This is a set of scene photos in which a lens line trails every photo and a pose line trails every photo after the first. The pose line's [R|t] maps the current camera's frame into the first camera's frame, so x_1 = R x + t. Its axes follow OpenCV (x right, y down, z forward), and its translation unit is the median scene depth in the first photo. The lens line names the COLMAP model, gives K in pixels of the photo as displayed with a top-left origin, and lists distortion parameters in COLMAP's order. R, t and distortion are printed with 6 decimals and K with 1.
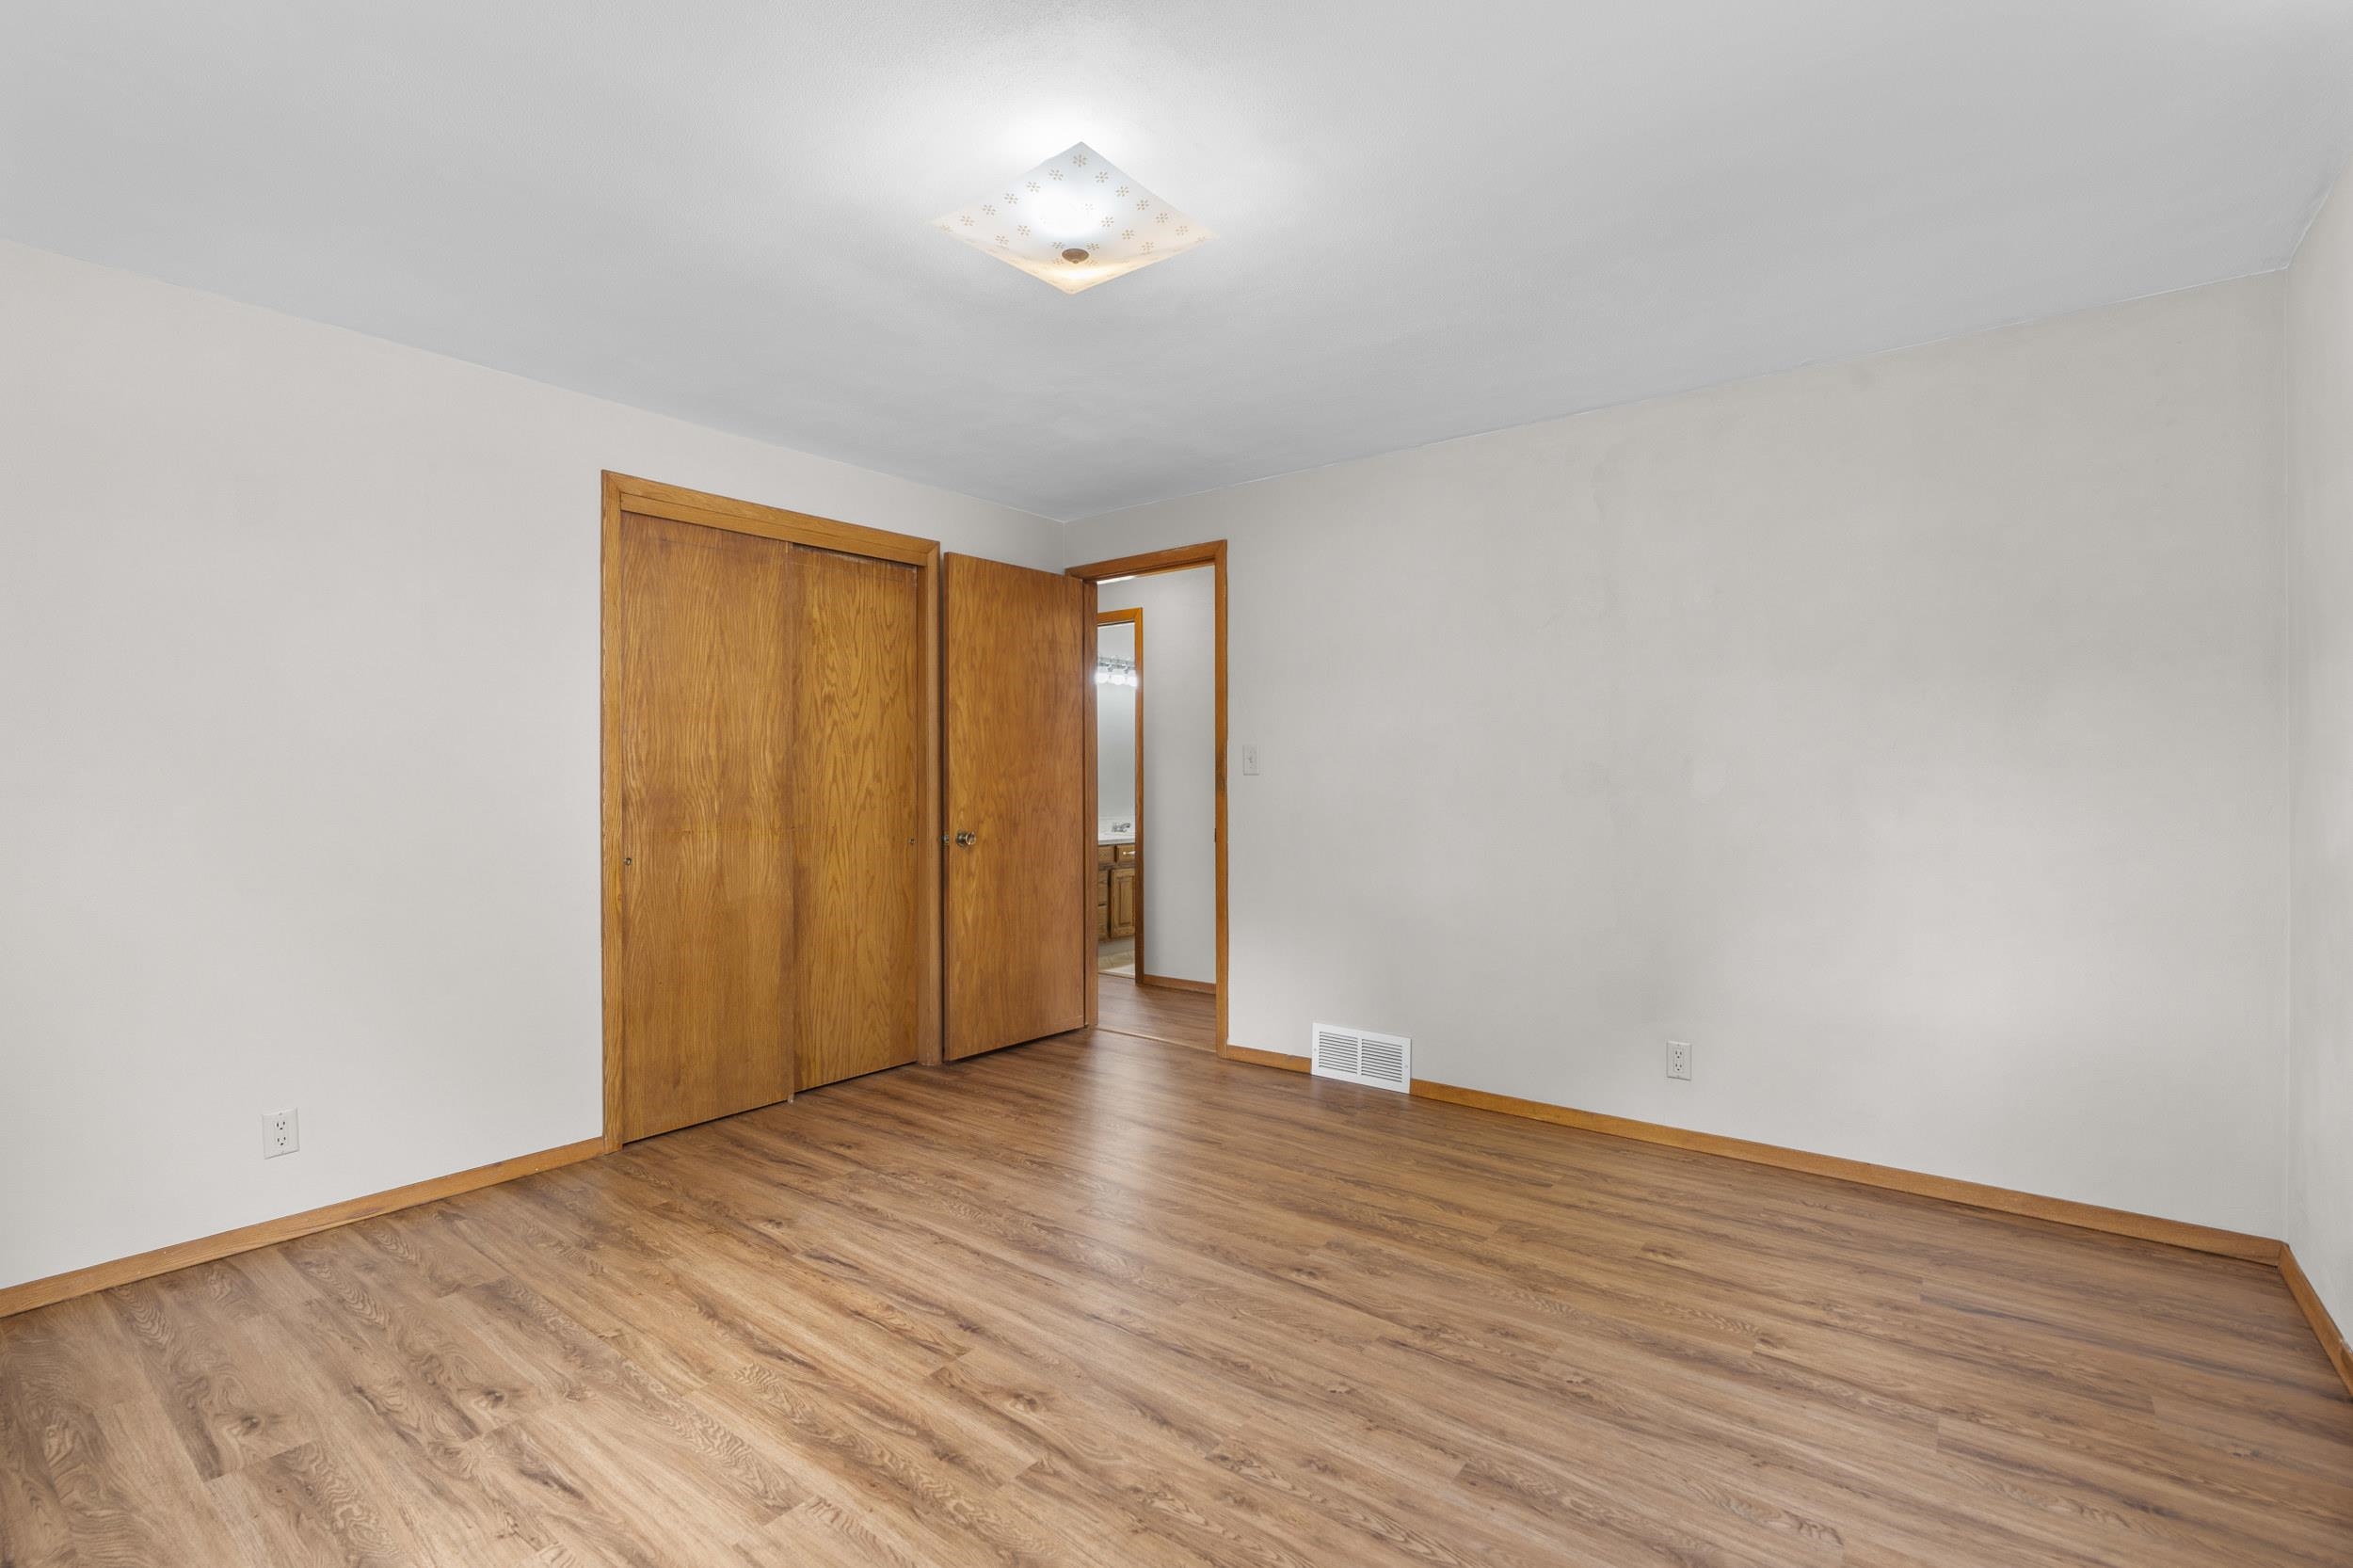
lens RADIAL K [[1066.3, 0, 1159.8], [0, 1066.3, 778.2], [0, 0, 1]] dist [-0.008883, 0.004085]
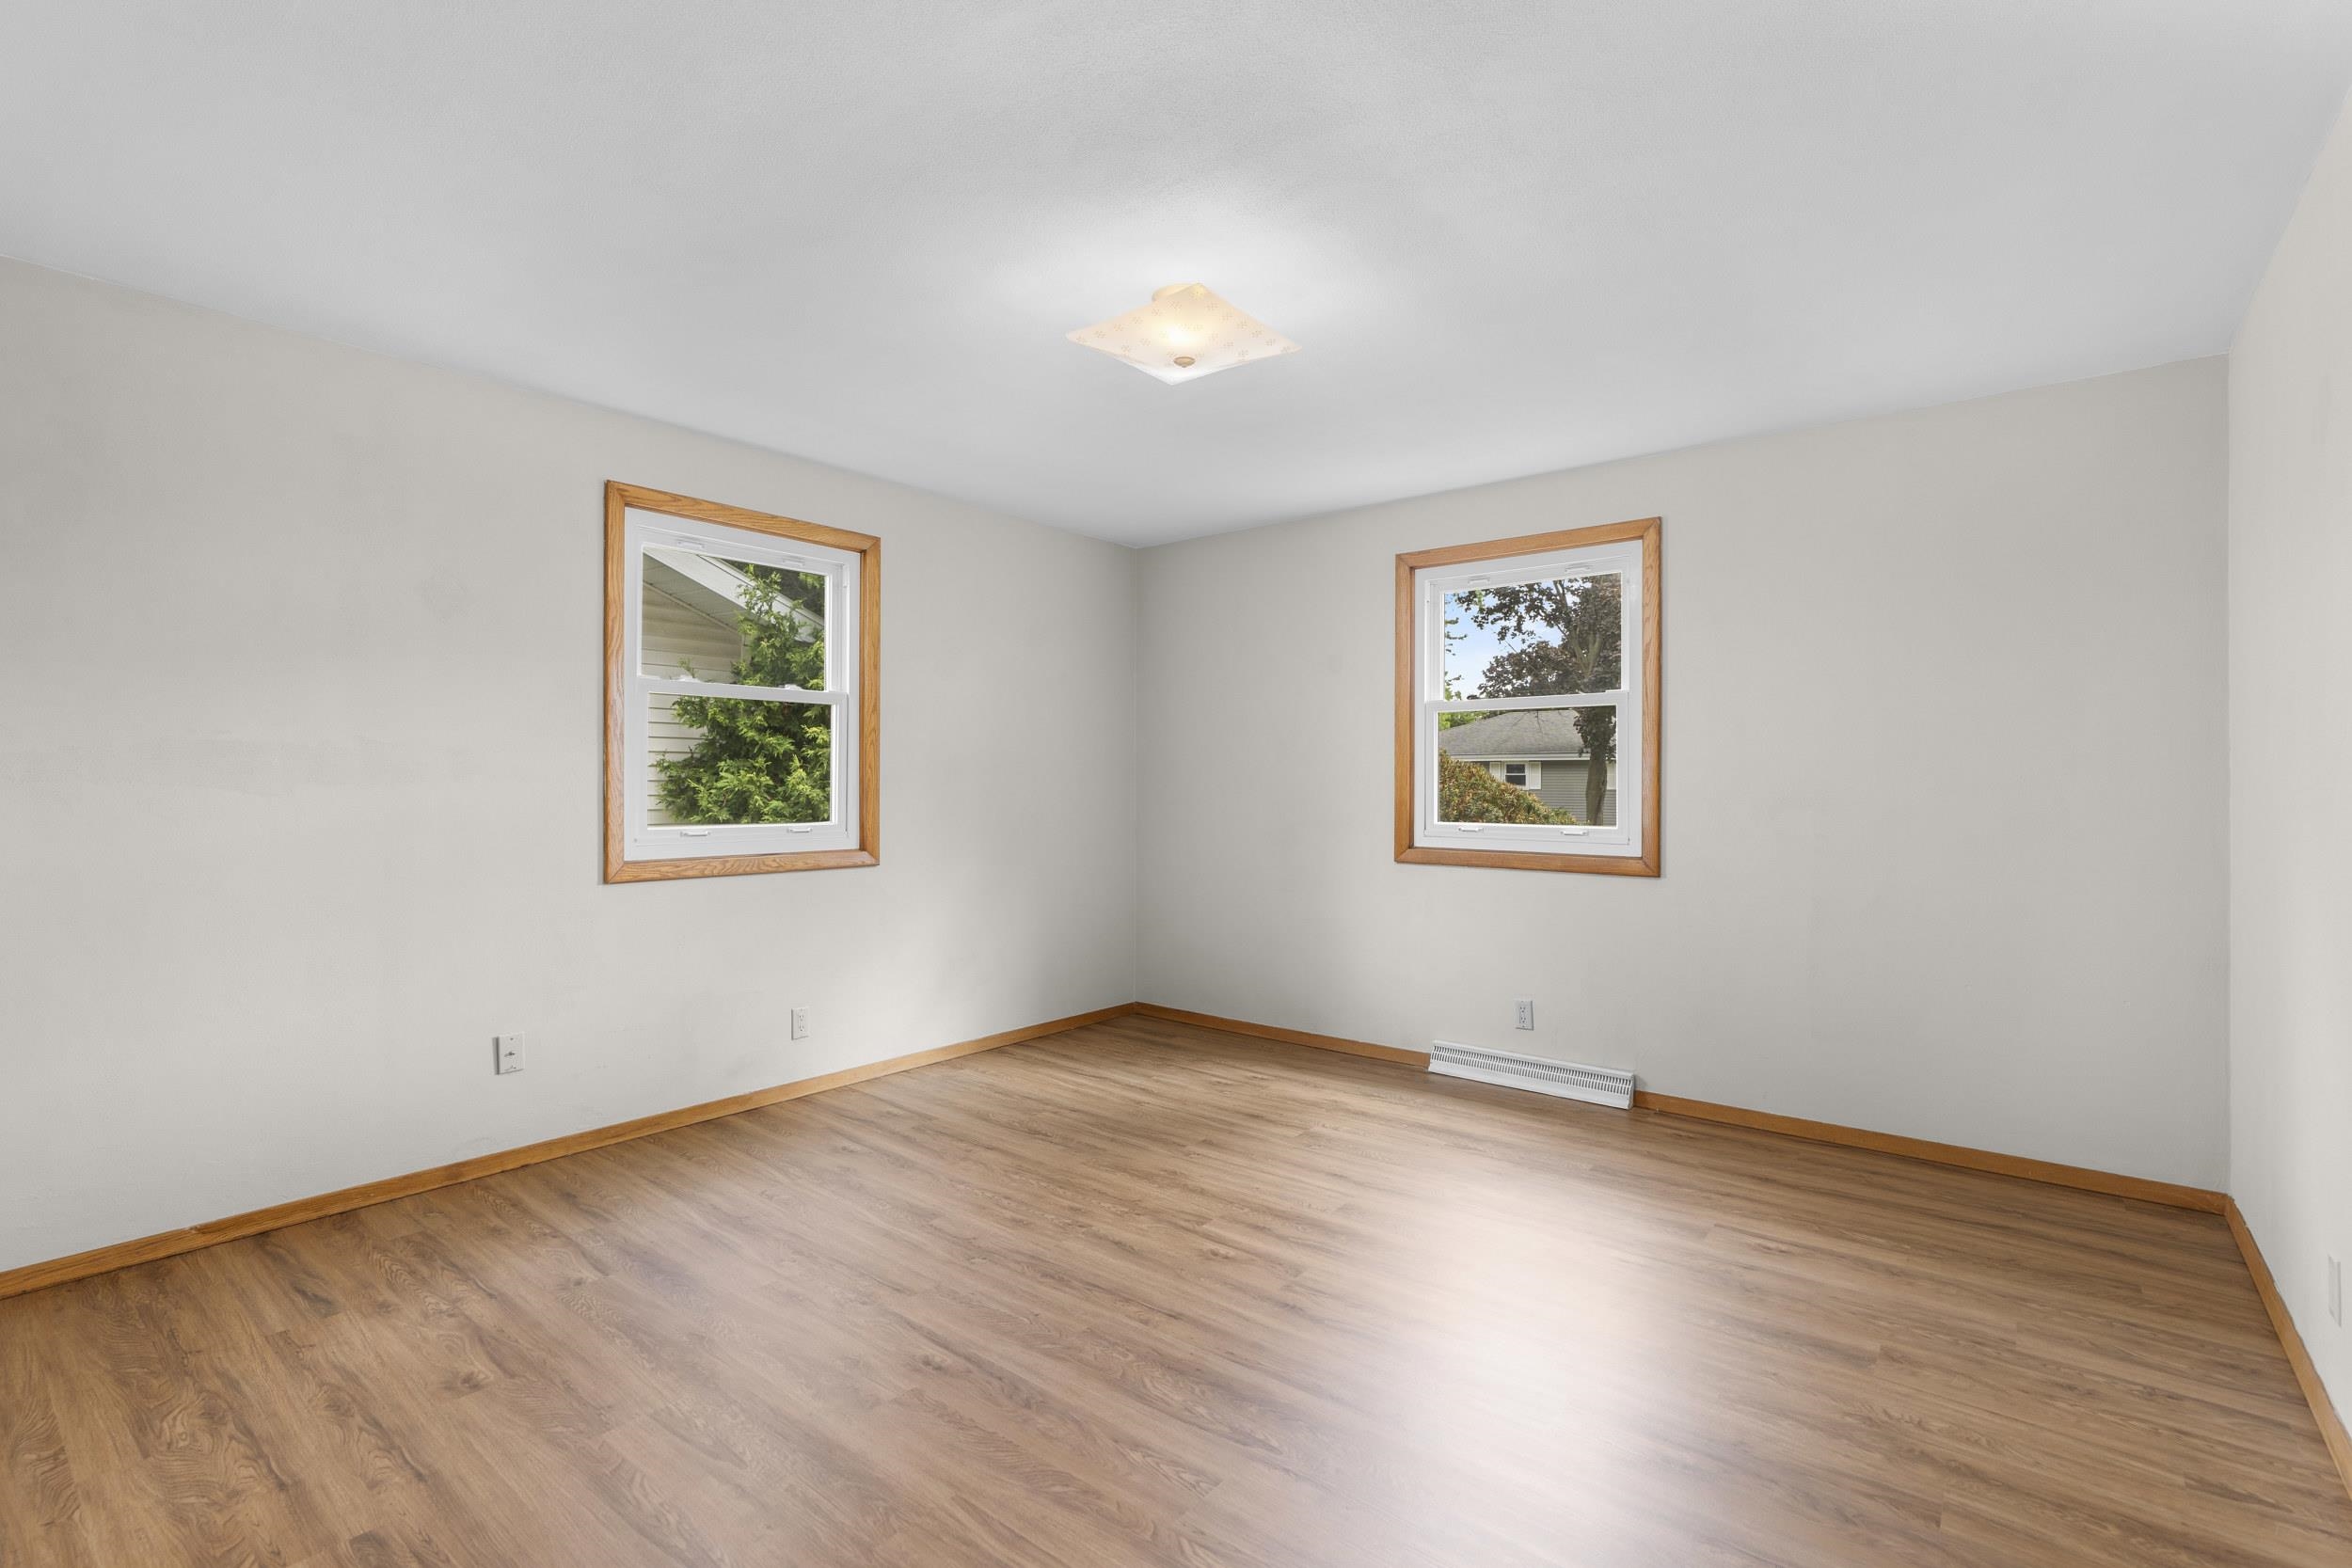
lens RADIAL K [[1065.8, 0, 1159.4], [0, 1065.8, 778.2], [0, 0, 1]] dist [-0.008883, 0.004085]
pose [[-0.999791, -0.001199, 0.020397, -0.069831], [-0.001345, 0.999974, -0.007135, -0.000524], [-0.020388, -0.007161, -0.999767, 2.104456]]
